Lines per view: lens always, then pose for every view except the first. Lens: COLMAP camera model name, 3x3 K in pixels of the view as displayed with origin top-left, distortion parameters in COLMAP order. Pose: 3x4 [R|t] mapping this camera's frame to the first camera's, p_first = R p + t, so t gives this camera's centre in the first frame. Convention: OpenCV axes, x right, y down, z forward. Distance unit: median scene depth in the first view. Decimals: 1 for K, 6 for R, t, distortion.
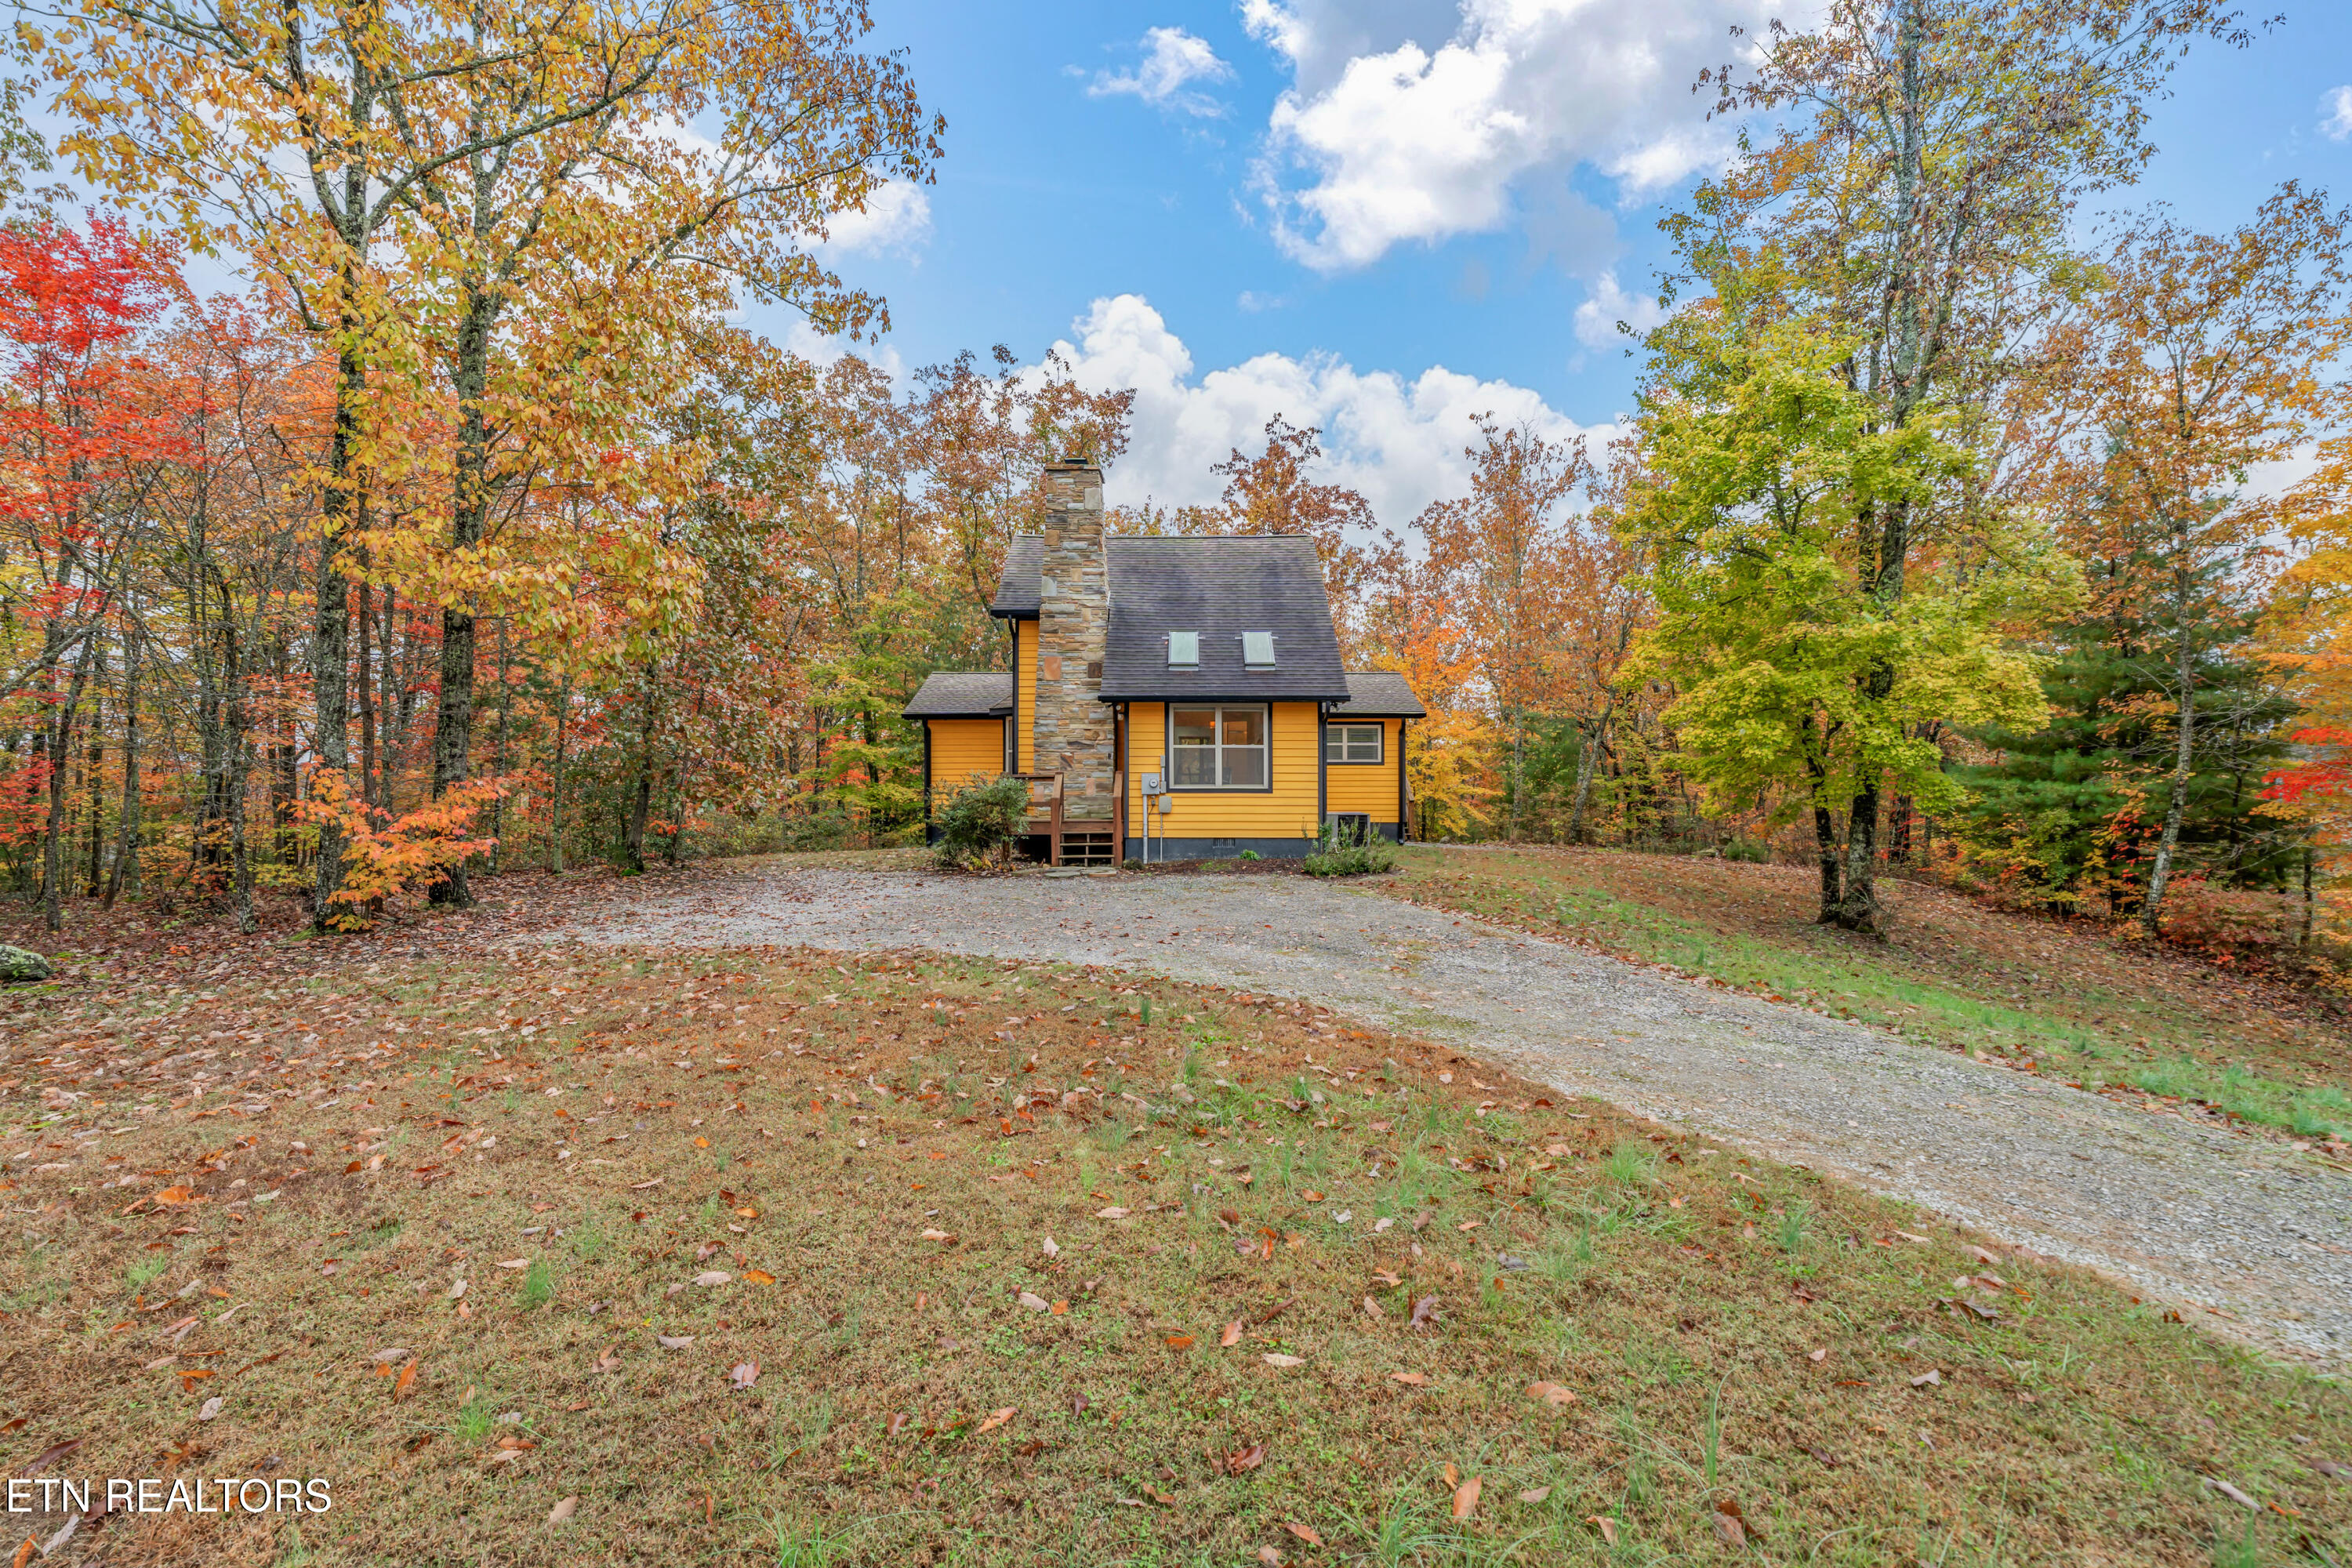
lens RADIAL K [[1062.7, 0, 1178.0], [0, 1062.7, 780.4], [0, 0, 1]] dist [0.000718, -0.000305]
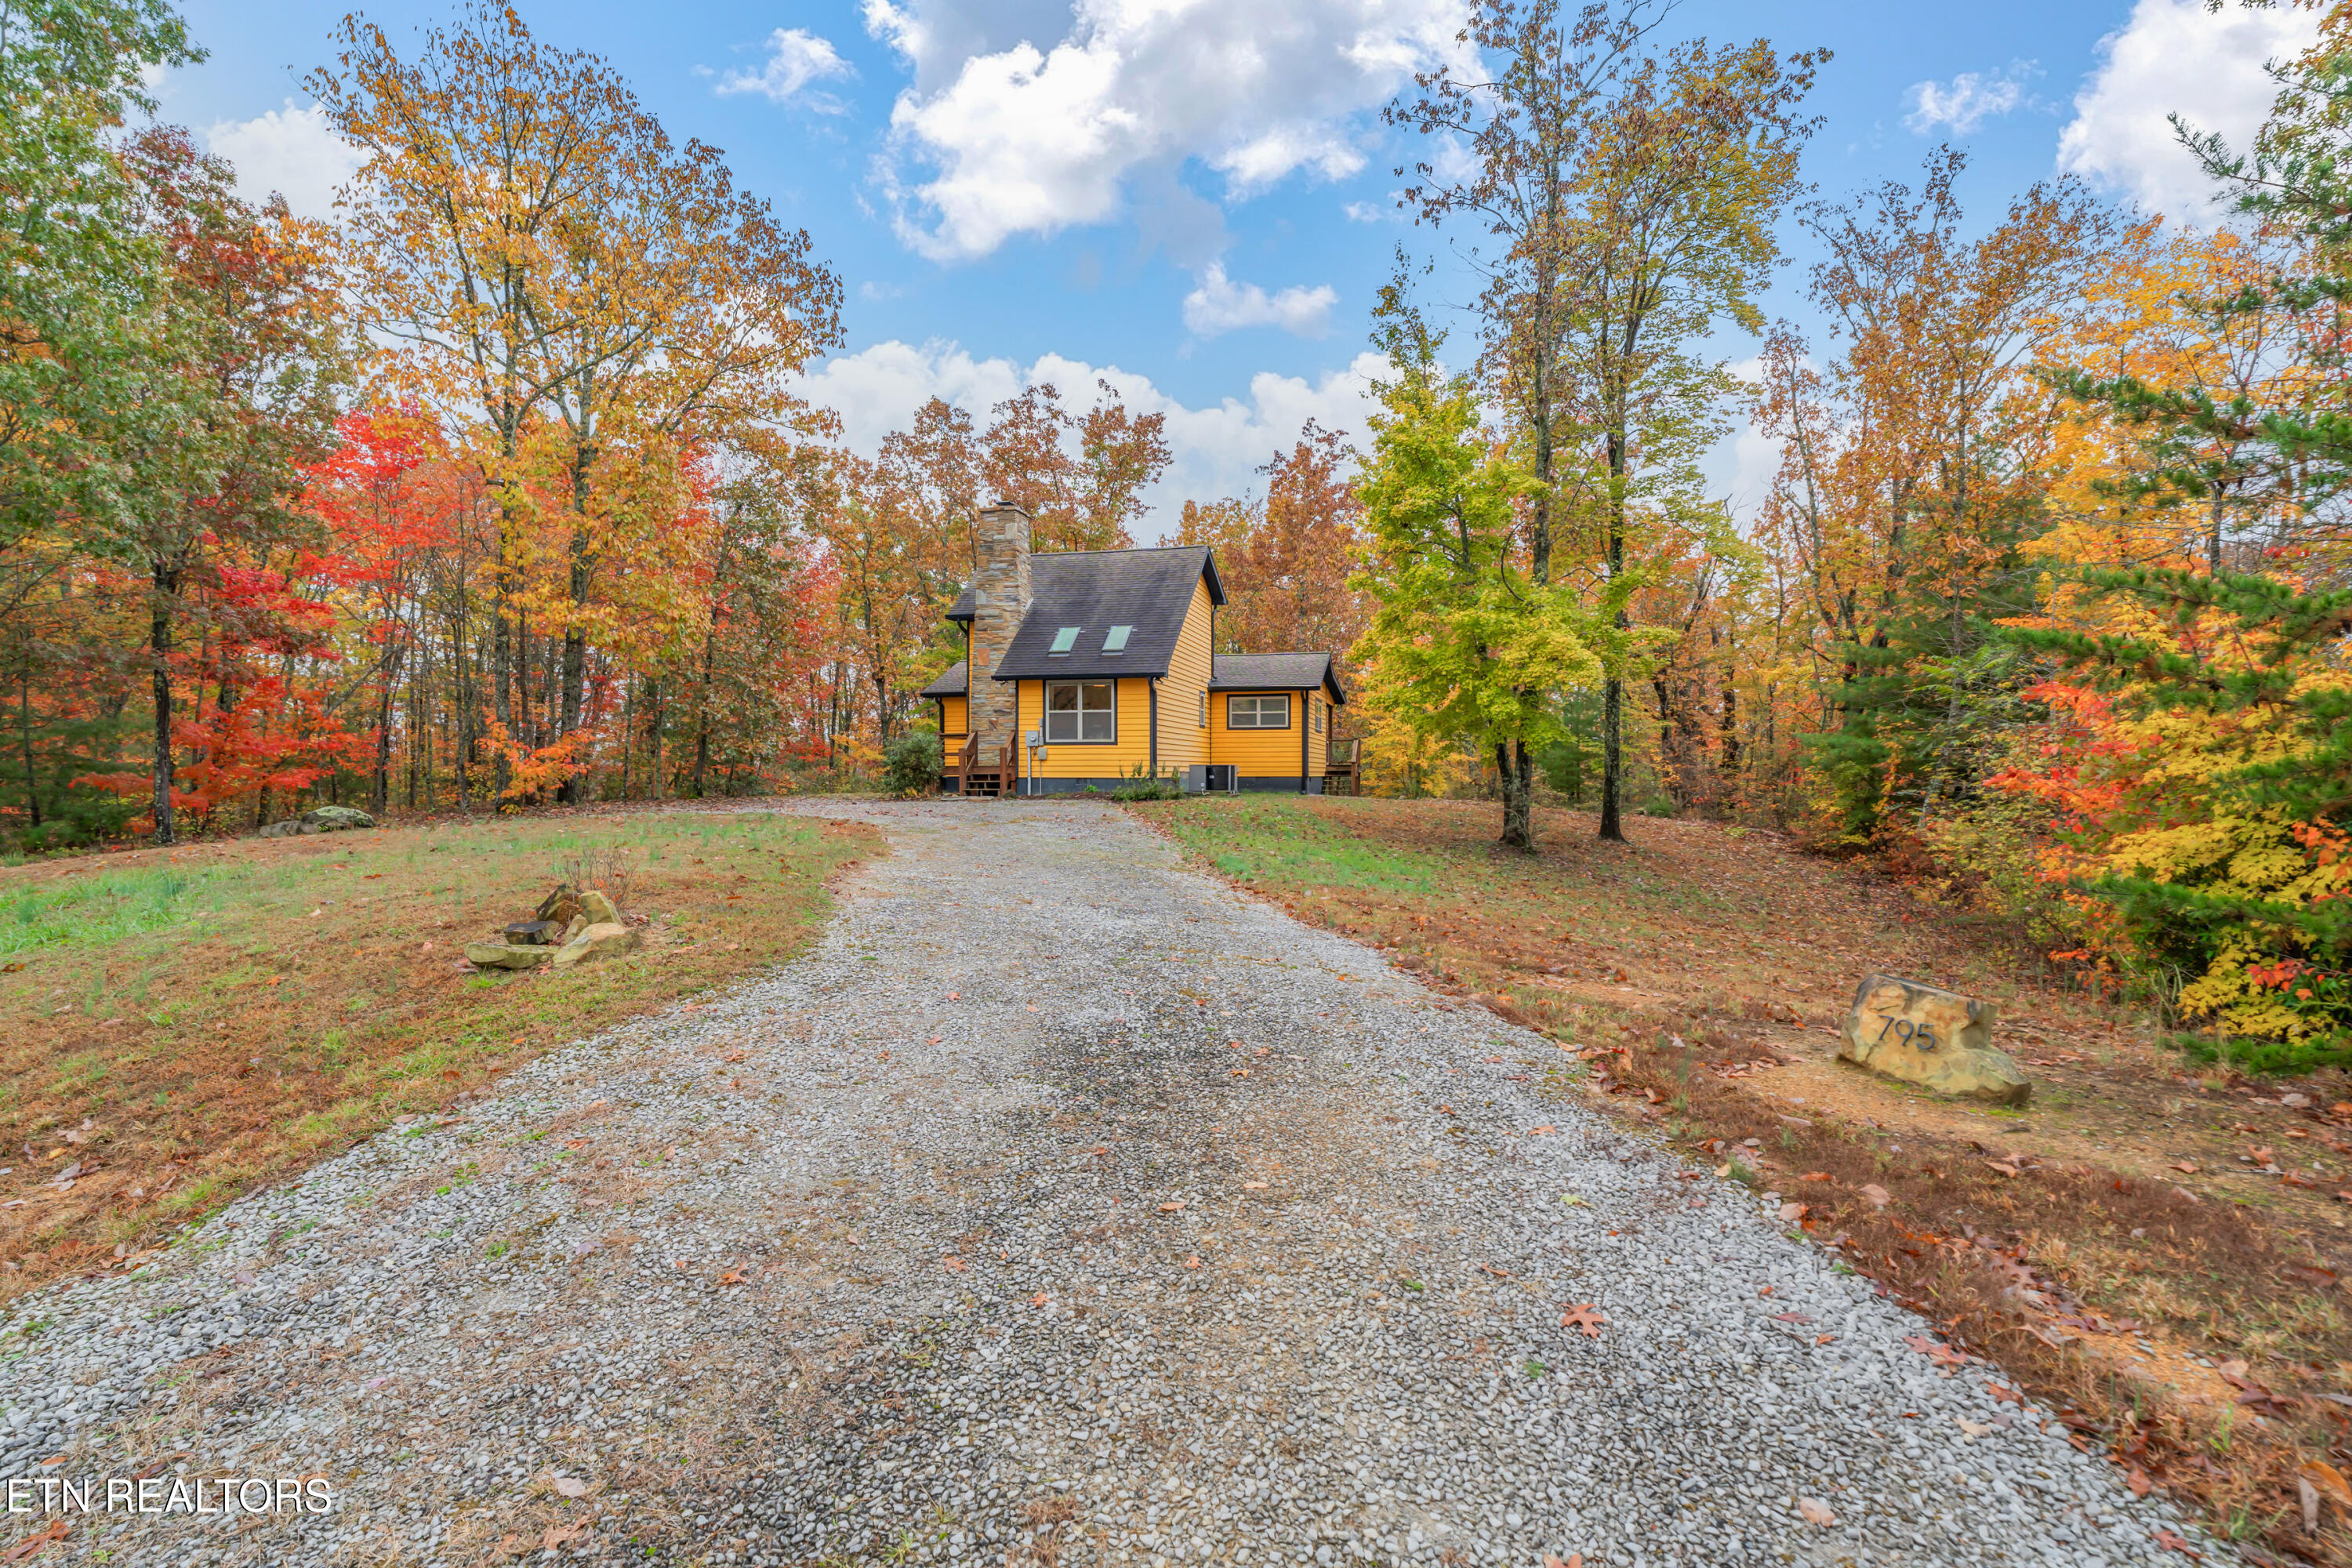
lens RADIAL K [[1153.2, 0, 1183.5], [0, 1153.2, 781.9], [0, 0, 1]] dist [0.000867, 0.000136]
pose [[0.973404, 0.003917, -0.229064, 0.480166], [-0.001570, 0.999944, 0.010430, 0.041032], [0.229092, -0.009793, 0.973356, -0.397775]]
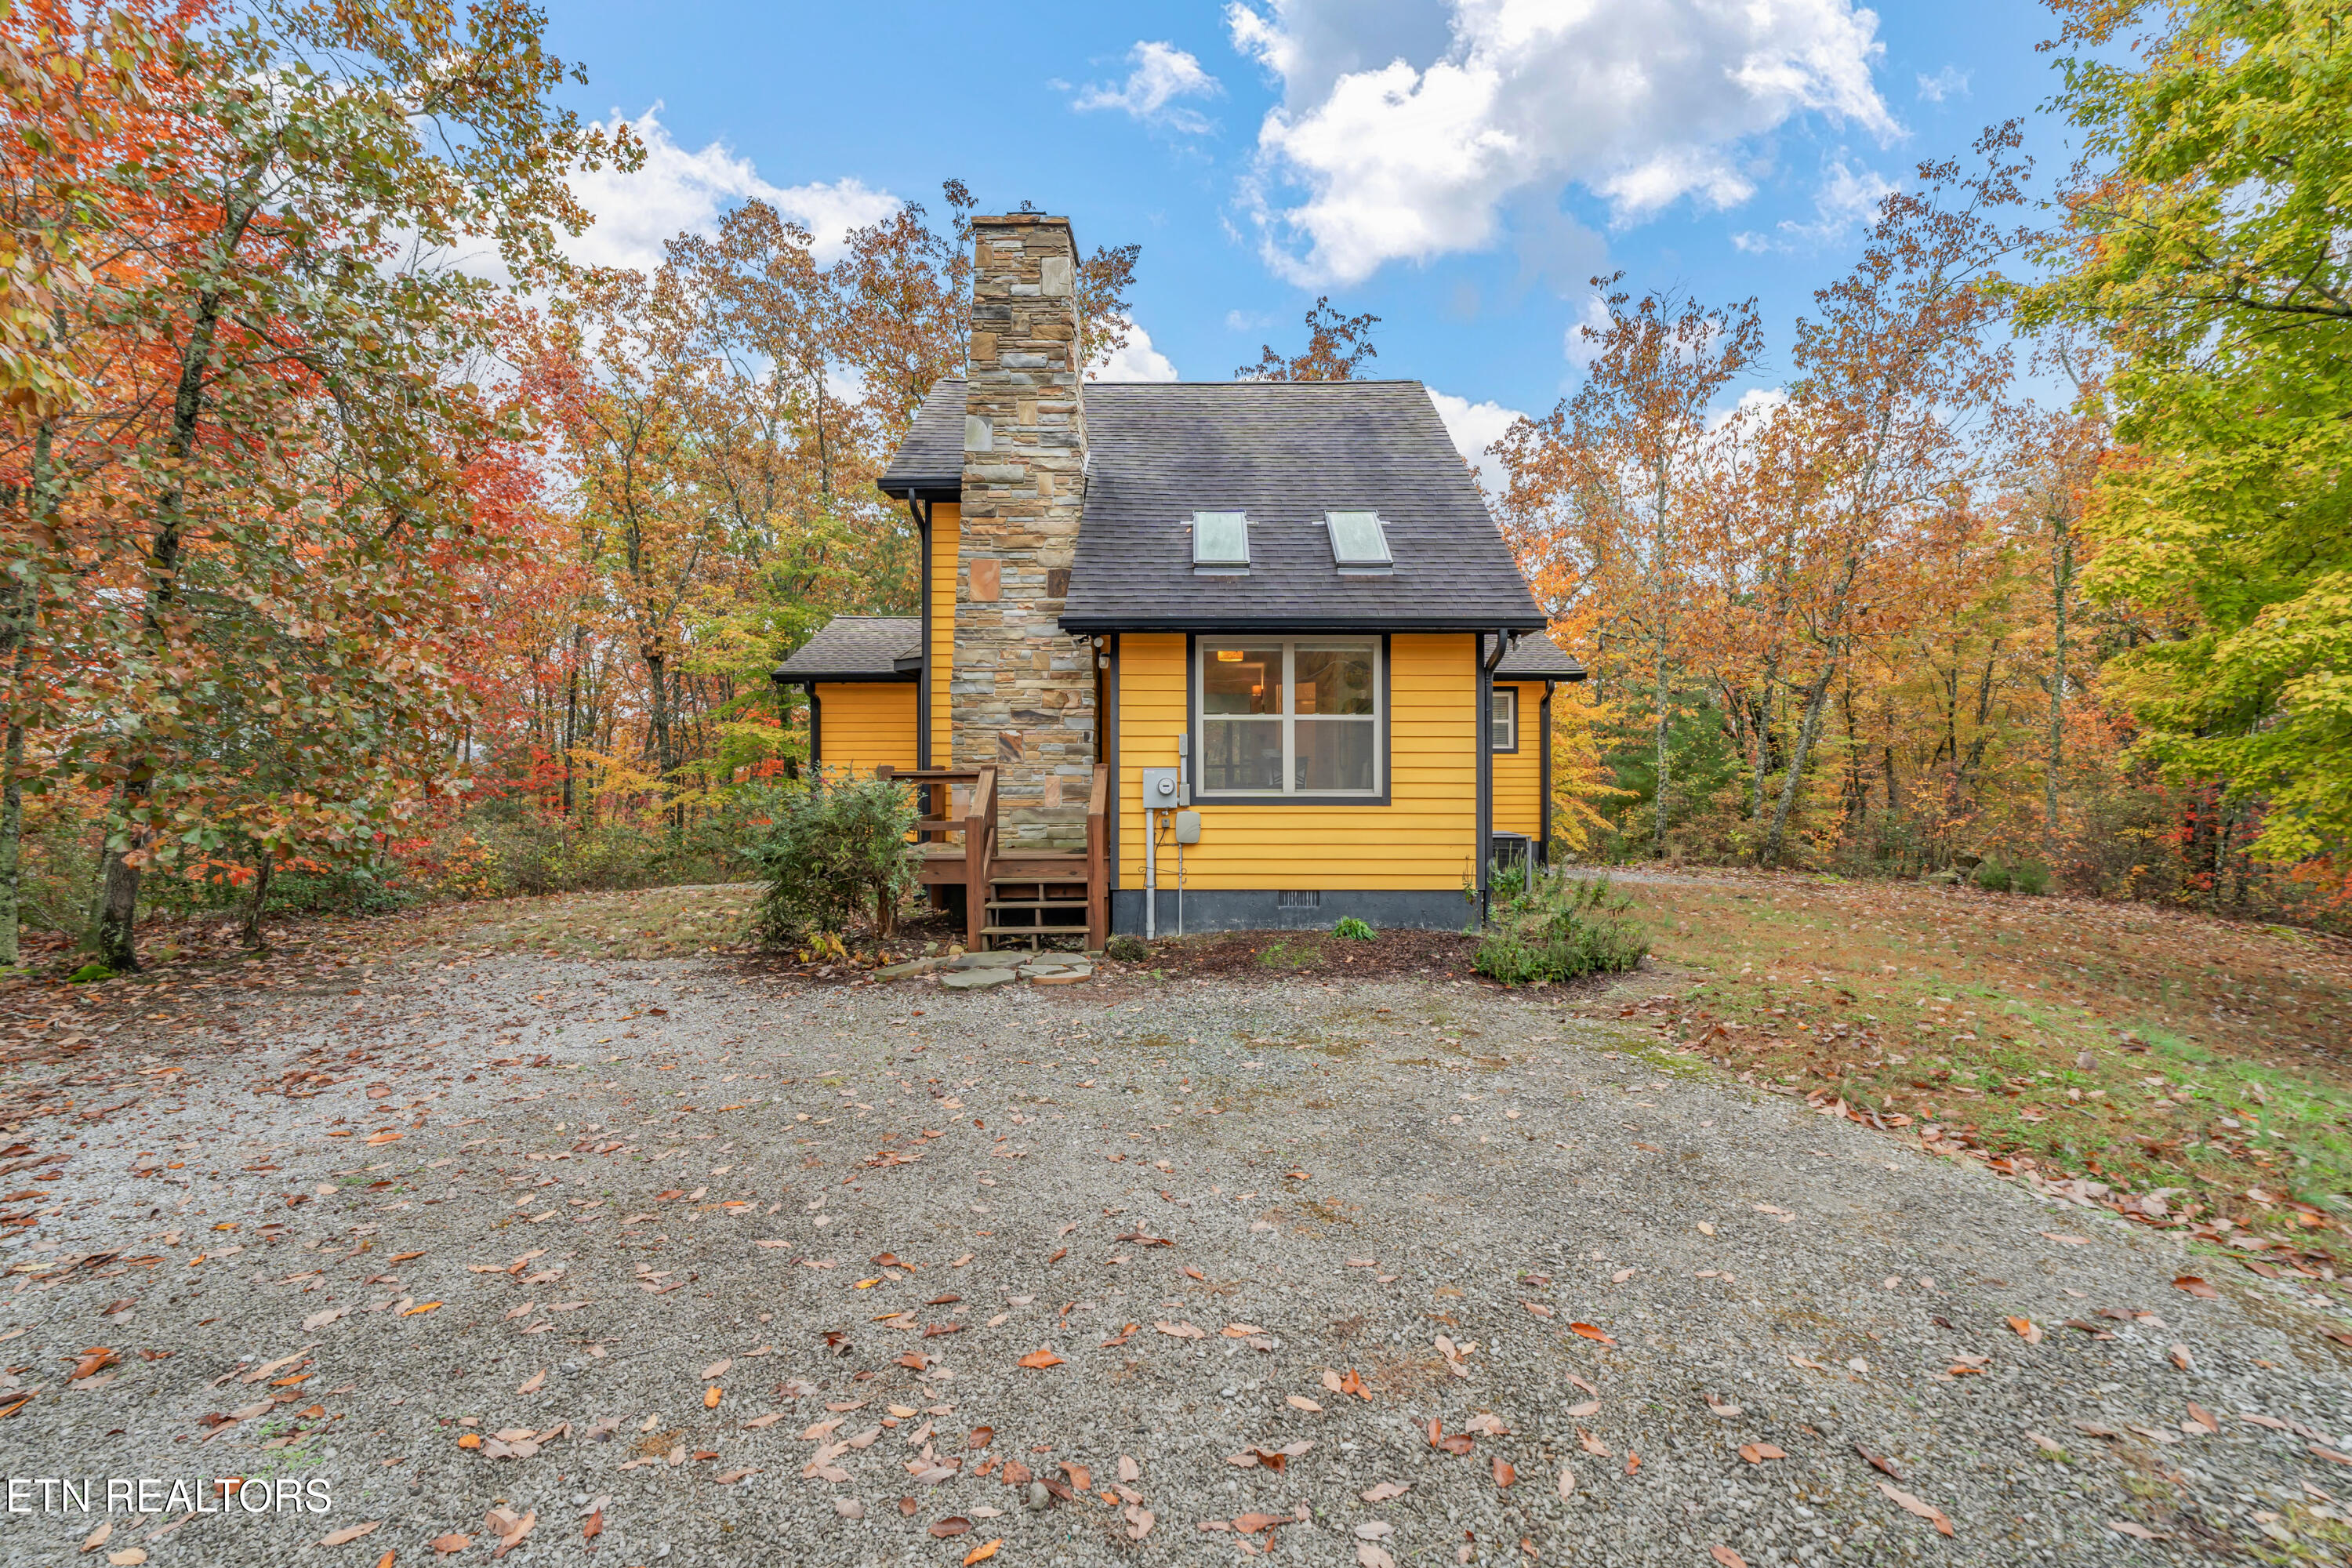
lens RADIAL K [[1062.7, 0, 1166.2], [0, 1062.7, 806.9], [0, 0, 1]] dist [0.000718, -0.000305]
pose [[0.999995, 0.001654, 0.002561, -0.023014], [-0.001656, 0.999998, 0.000782, 0.011804], [-0.002560, -0.000786, 0.999996, 0.443838]]
